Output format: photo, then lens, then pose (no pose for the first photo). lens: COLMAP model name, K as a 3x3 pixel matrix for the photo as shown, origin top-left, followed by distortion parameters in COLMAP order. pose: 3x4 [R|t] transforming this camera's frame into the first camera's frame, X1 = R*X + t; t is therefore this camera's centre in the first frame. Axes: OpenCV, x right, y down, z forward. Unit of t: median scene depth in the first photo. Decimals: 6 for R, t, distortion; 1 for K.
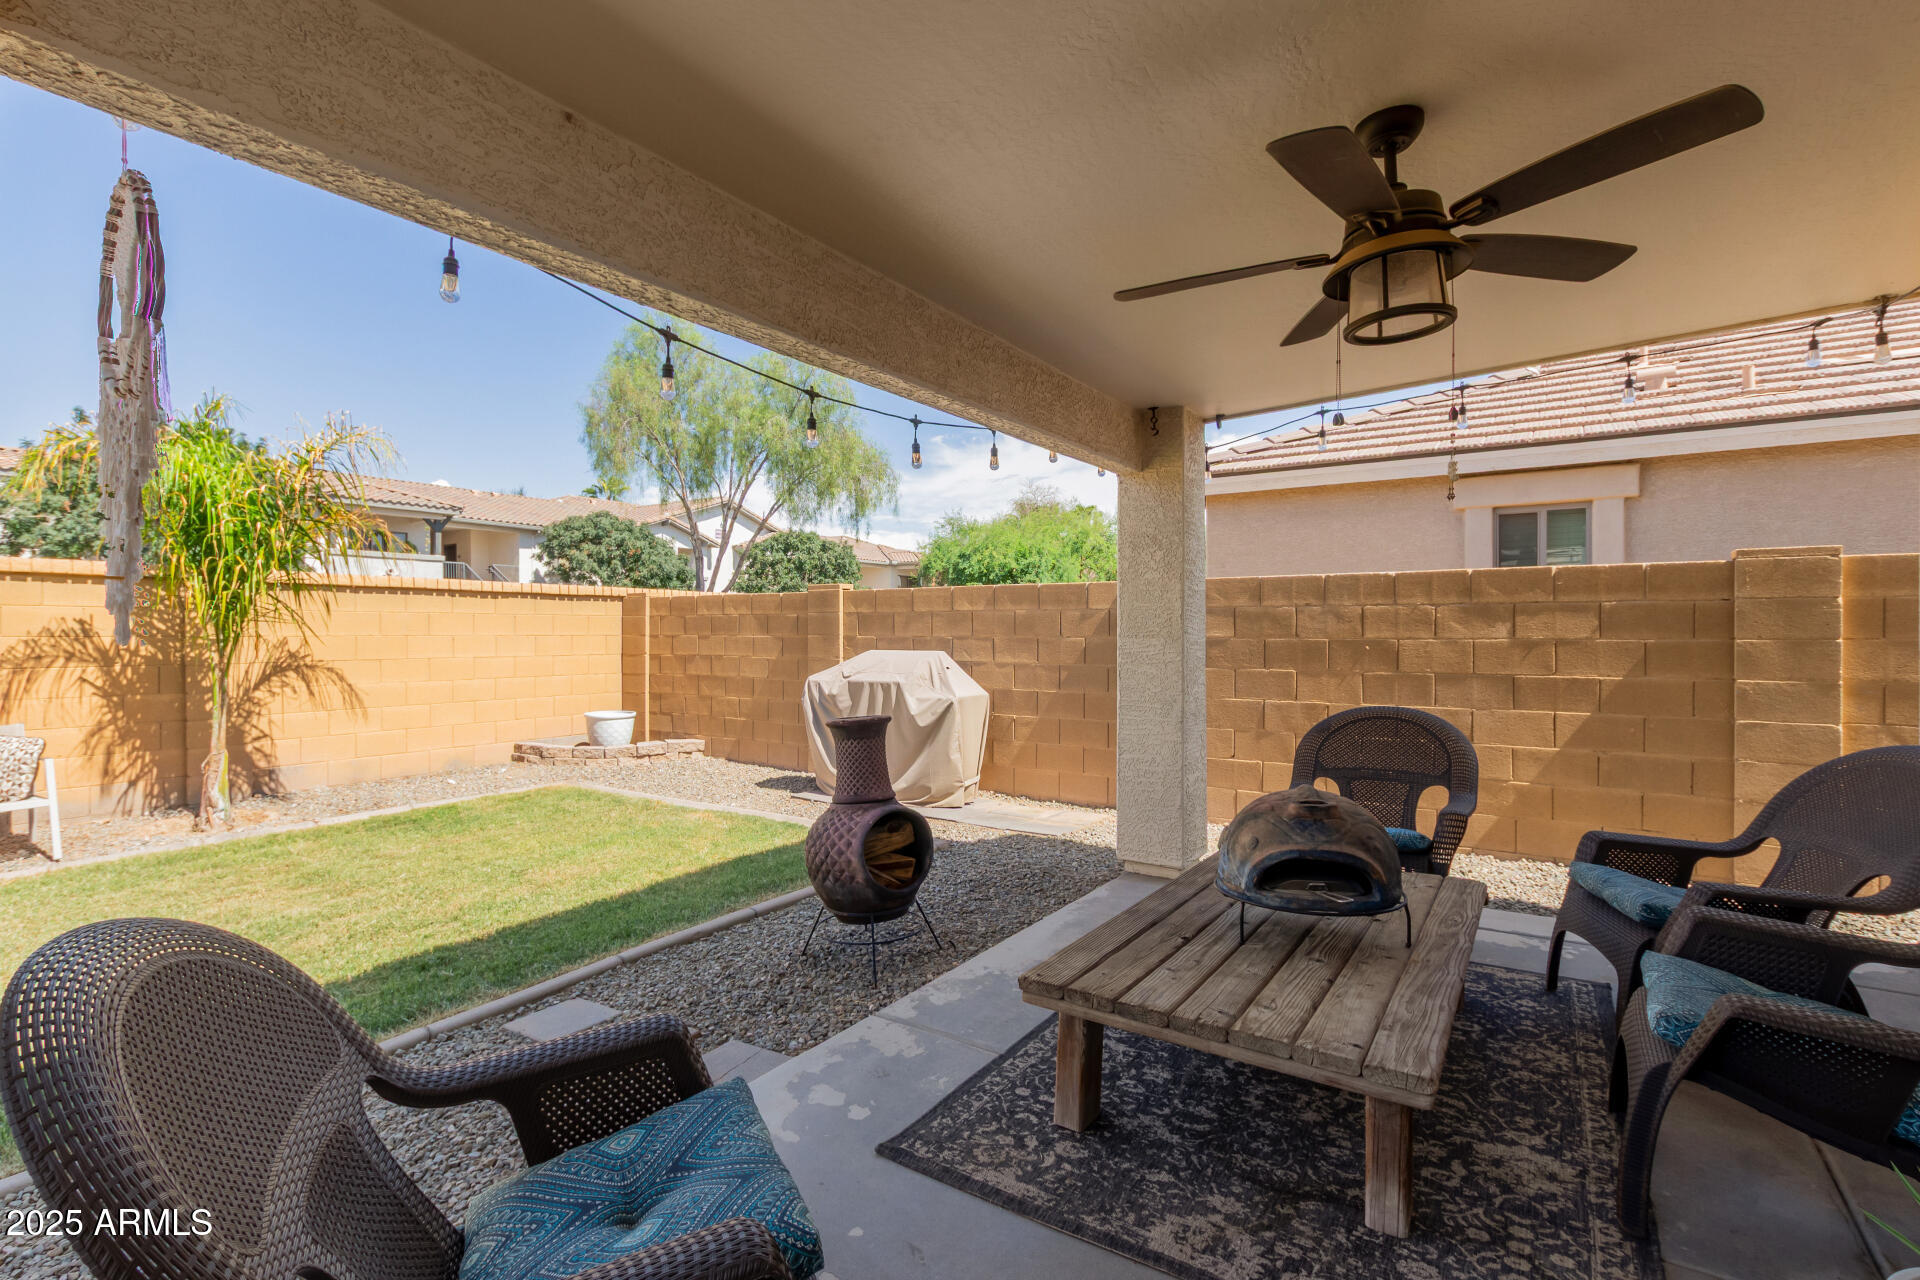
lens RADIAL K [[876.6, 0, 960.6], [0, 876.6, 636.8], [0, 0, 1]] dist [0.013289, -0.002712]
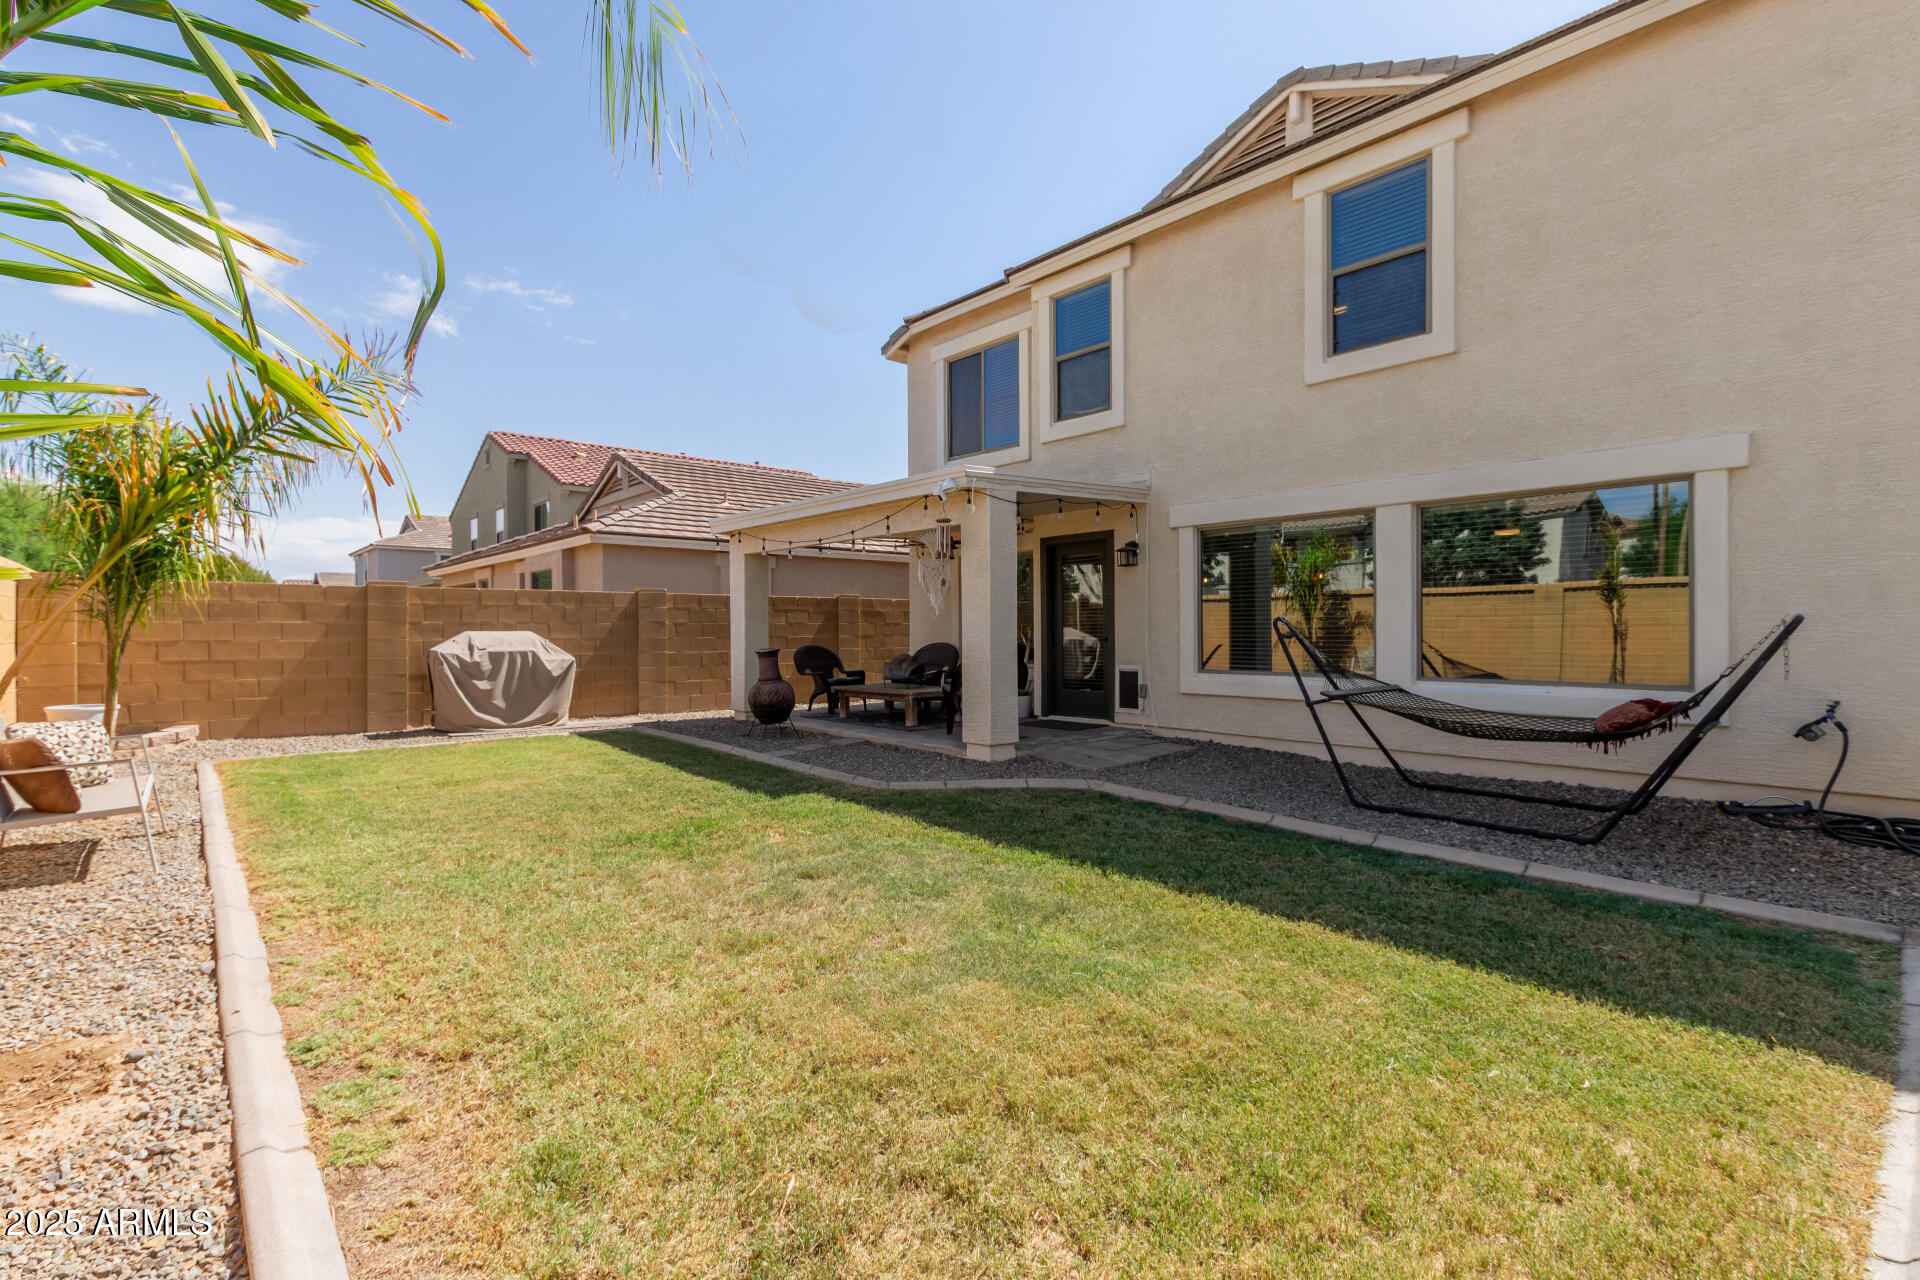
lens RADIAL K [[876.6, 0, 959.7], [0, 876.6, 629.7], [0, 0, 1]] dist [0.013289, -0.002712]
pose [[0.250024, -0.008752, 0.968200, -1.374597], [0.003327, 0.999961, 0.008180, 0.004079], [-0.968234, 0.001176, 0.250043, -0.132055]]
